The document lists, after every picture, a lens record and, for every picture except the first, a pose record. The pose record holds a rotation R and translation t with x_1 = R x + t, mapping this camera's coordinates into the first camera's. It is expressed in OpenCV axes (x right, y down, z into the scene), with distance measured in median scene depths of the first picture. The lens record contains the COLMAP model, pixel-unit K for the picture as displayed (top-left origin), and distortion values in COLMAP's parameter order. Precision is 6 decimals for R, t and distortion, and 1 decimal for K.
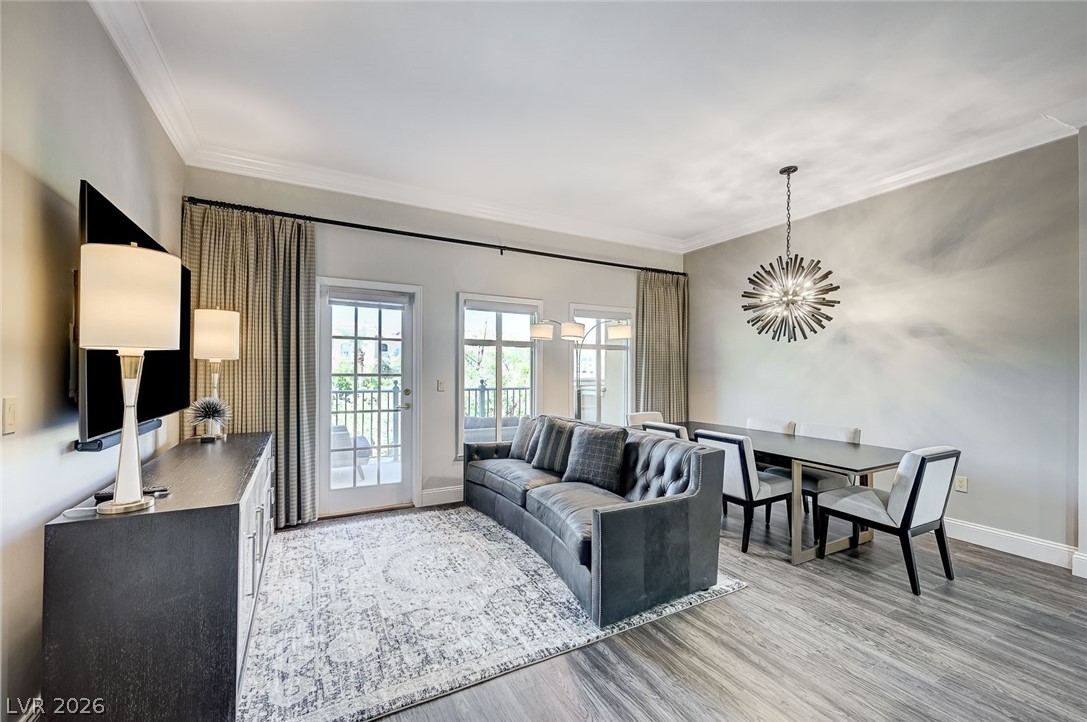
lens RADIAL K [[441.9, 0, 545.5], [0, 441.9, 366.9], [0, 0, 1]] dist [0.001717, 0.000086]
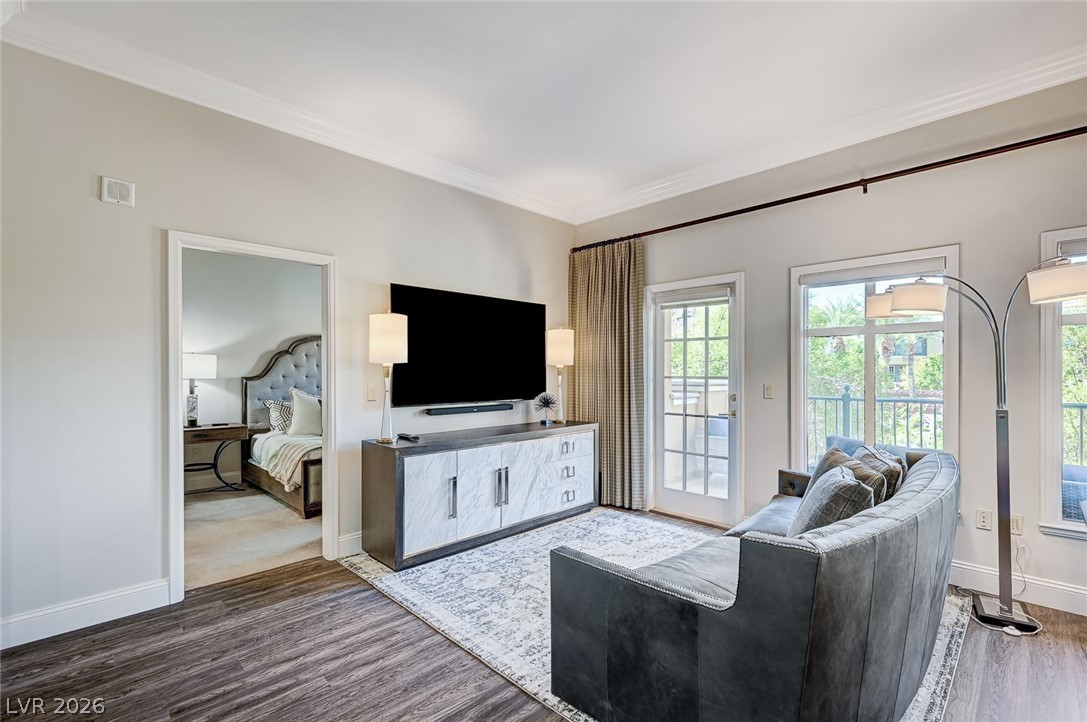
lens RADIAL K [[484.5, 0, 543.4], [0, 484.5, 373.1], [0, 0, 1]] dist [-0.000099, -0.000072]
pose [[0.273203, -0.002724, -0.961952, 0.592447], [0.011482, 0.999934, 0.000429, 0.004995], [0.961888, -0.011162, 0.273217, 0.459923]]
